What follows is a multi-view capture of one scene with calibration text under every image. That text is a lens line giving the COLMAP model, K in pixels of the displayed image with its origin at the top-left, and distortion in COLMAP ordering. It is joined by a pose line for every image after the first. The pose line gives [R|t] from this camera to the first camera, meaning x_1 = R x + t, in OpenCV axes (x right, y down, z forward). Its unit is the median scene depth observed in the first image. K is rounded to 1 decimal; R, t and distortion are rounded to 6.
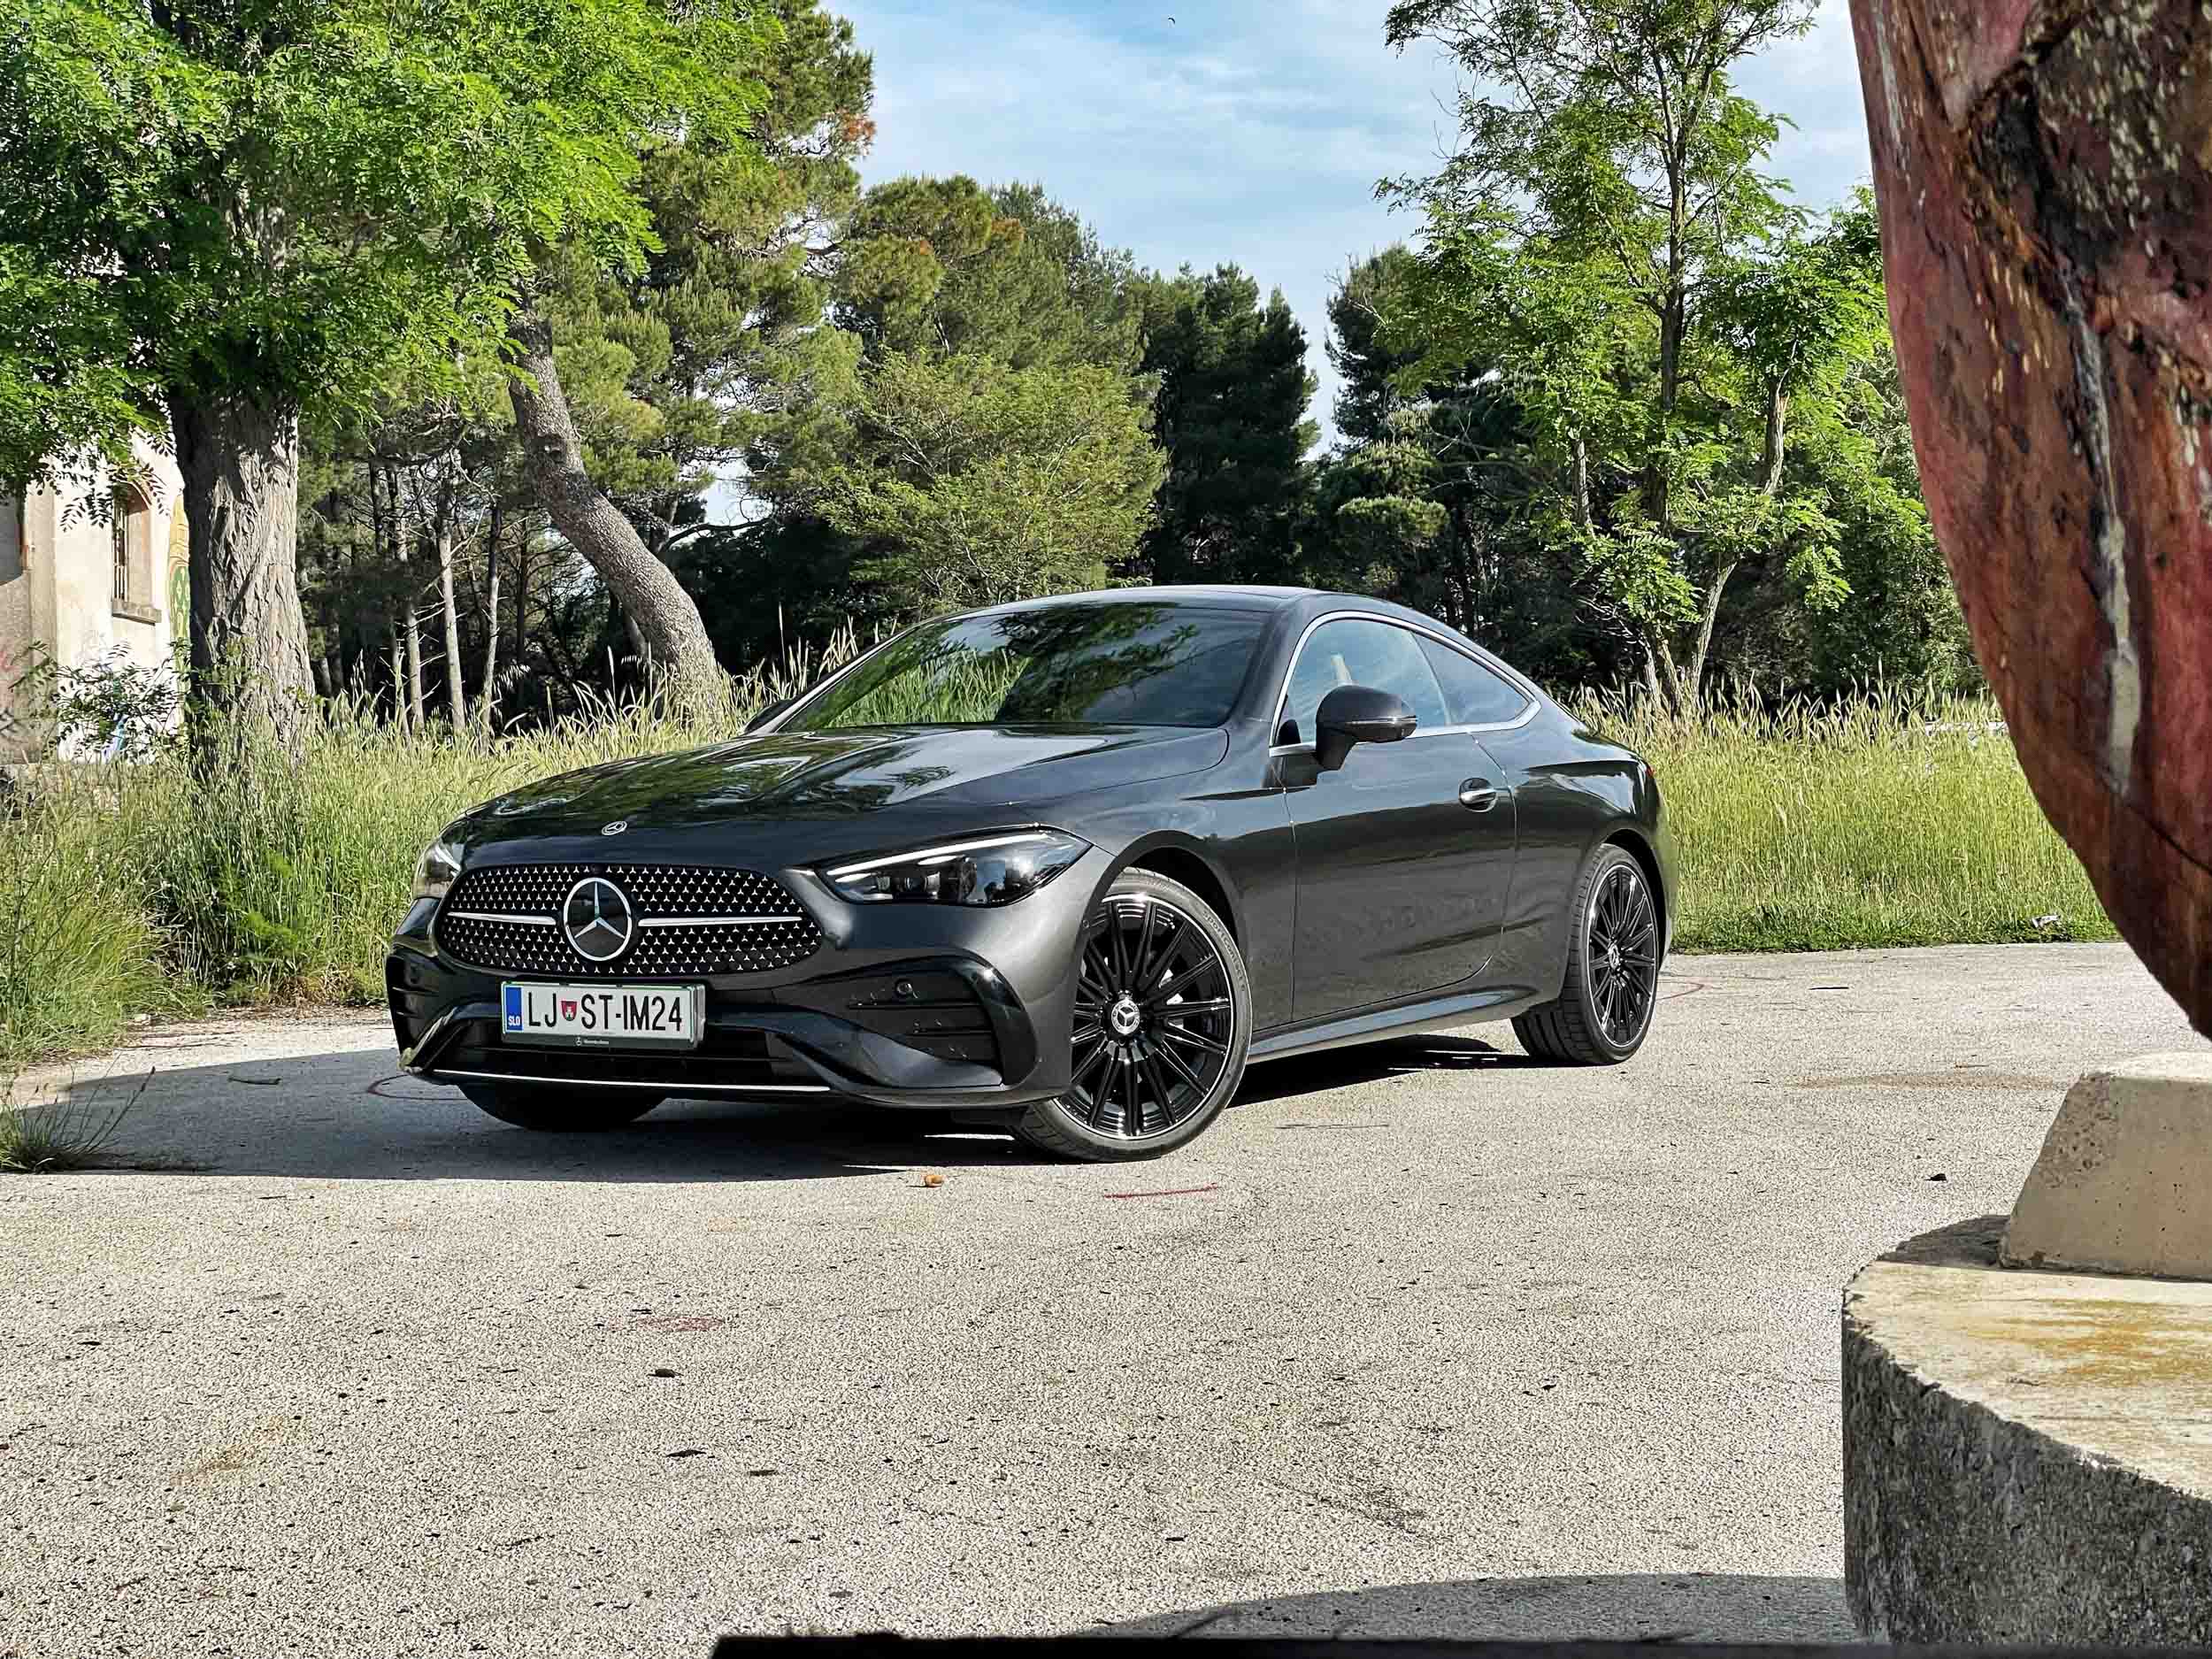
lens RADIAL K [[3400.4, 0, 1116.9], [0, 3400.4, 832.9], [0, 0, 1]] dist [0.119596, 0.000000]
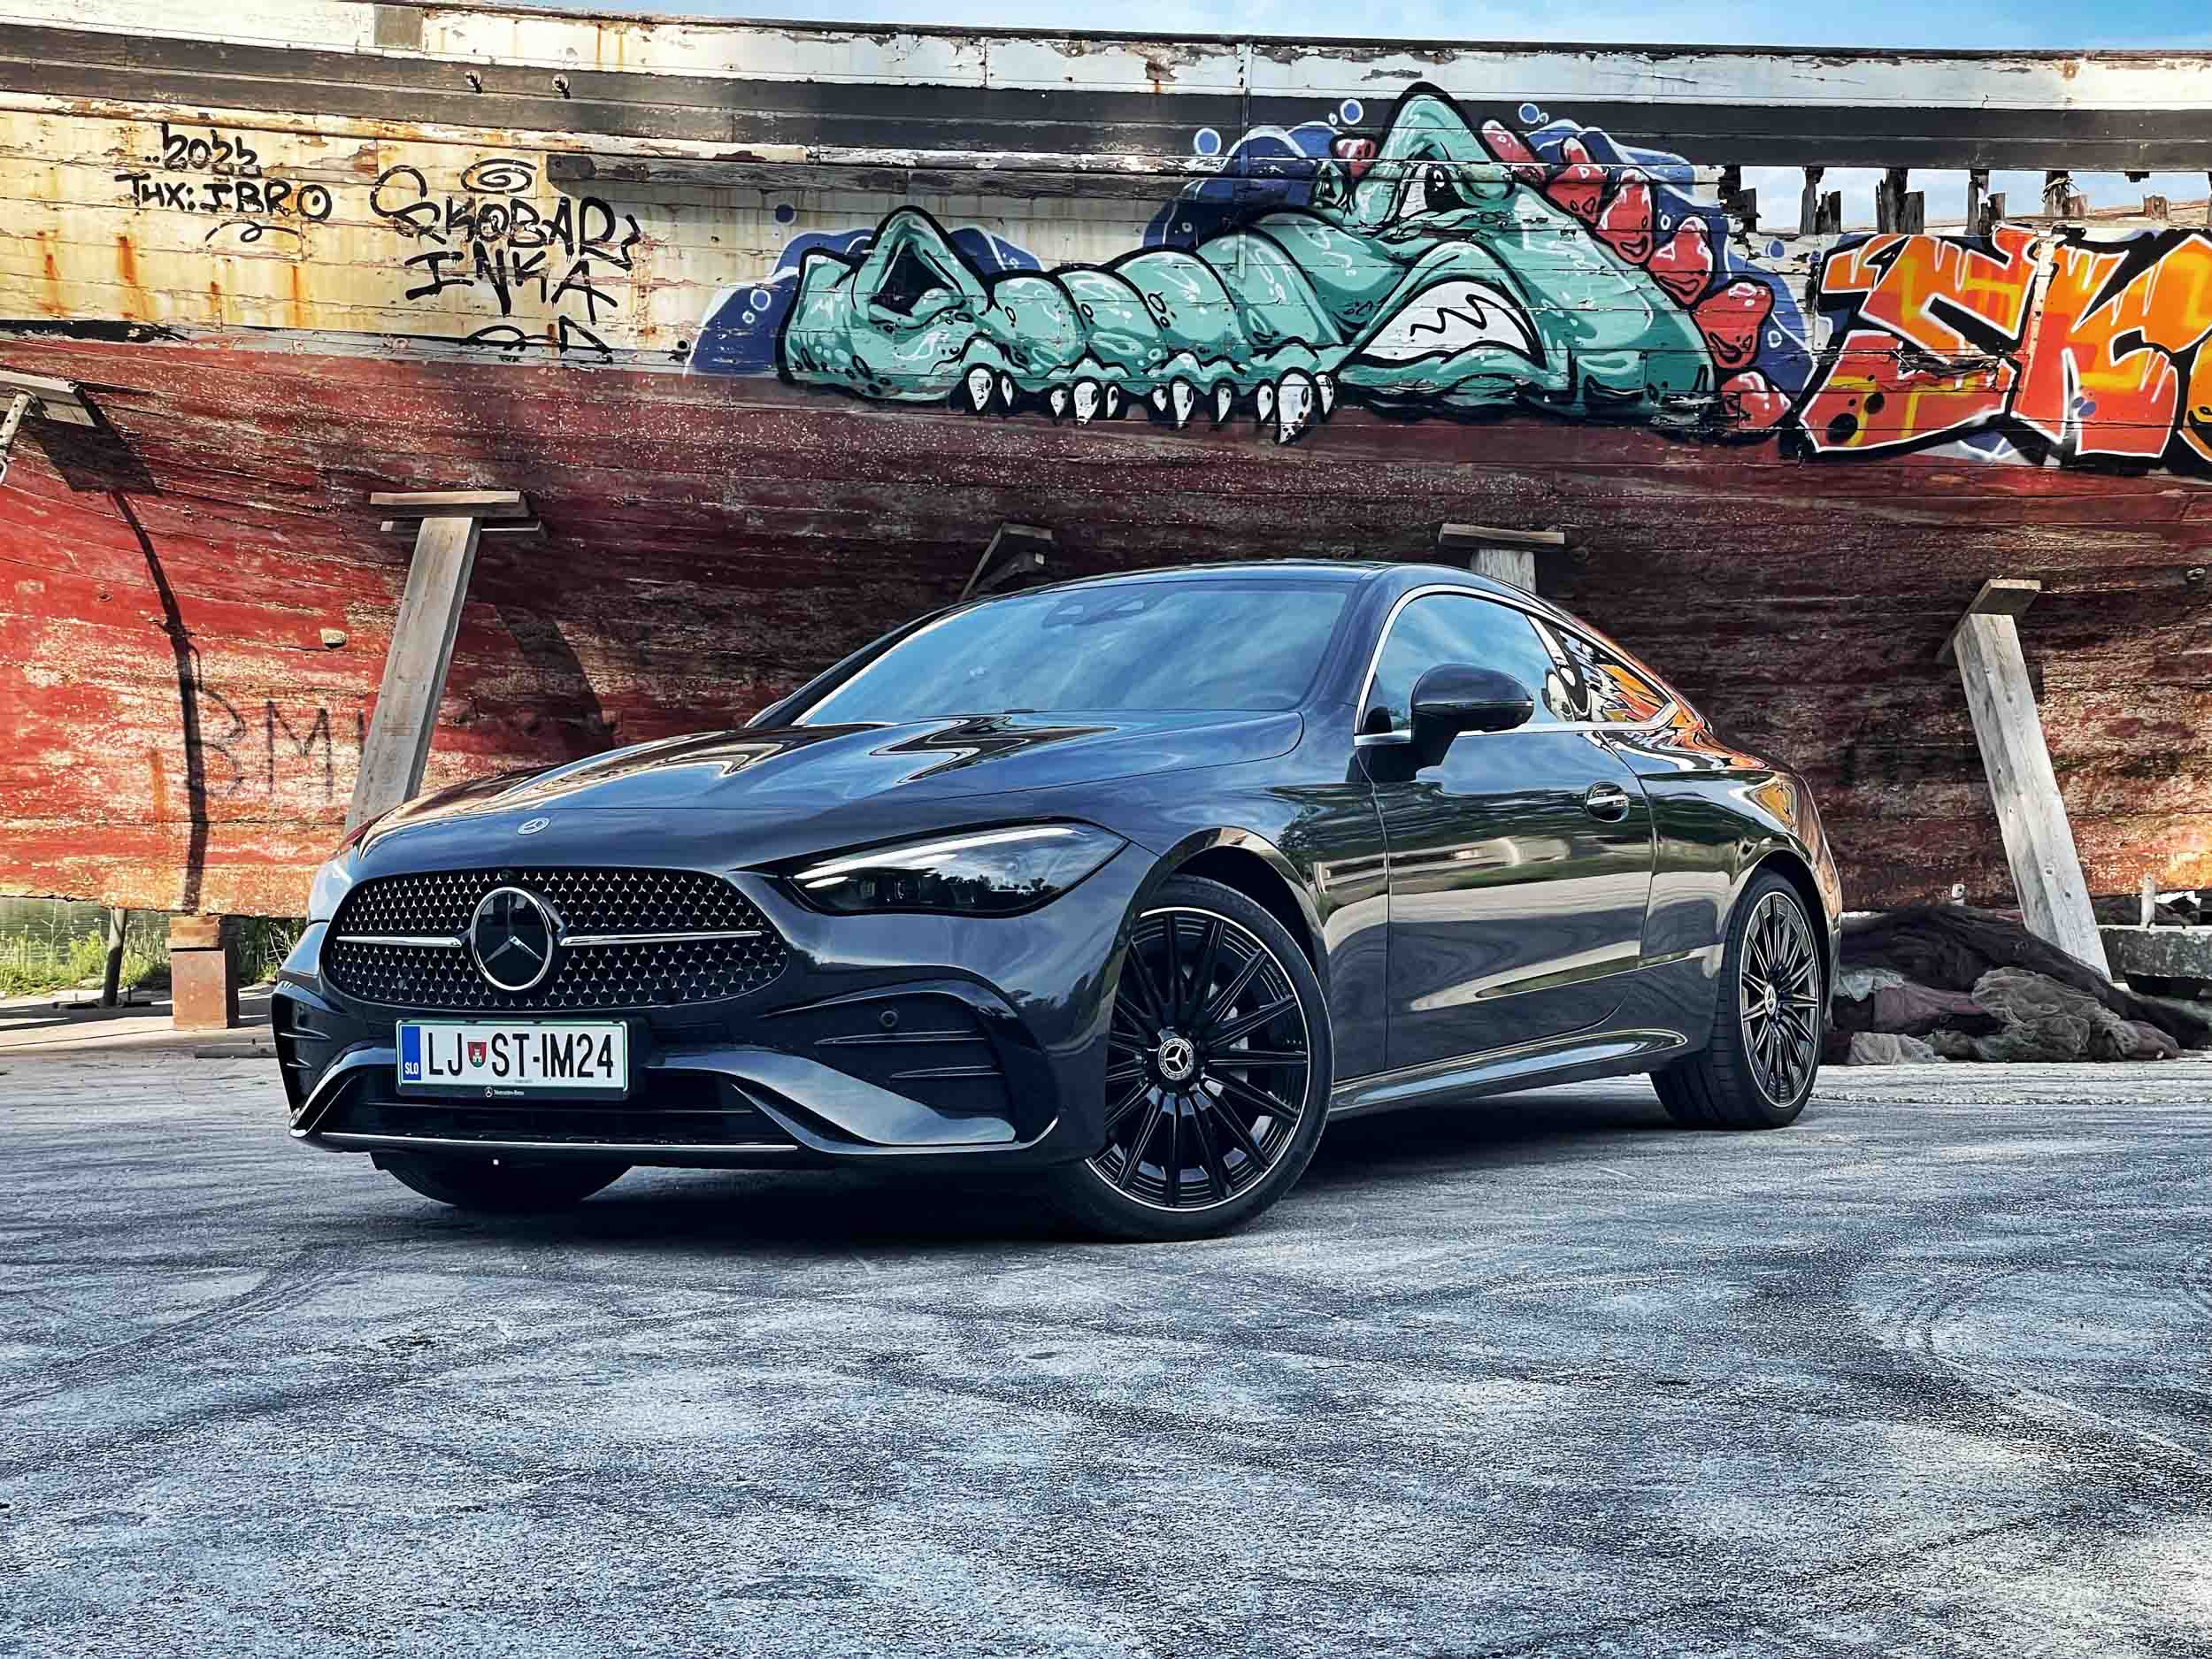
lens RADIAL K [[3400.4, 0, 1102.4], [0, 3400.4, 816.0], [0, 0, 1]] dist [0.119596, 0.000000]
pose [[0.999304, -0.010660, -0.035746, 0.014937], [0.009496, 0.999424, -0.032574, 0.023750], [0.036073, 0.032212, 0.998830, 0.204188]]
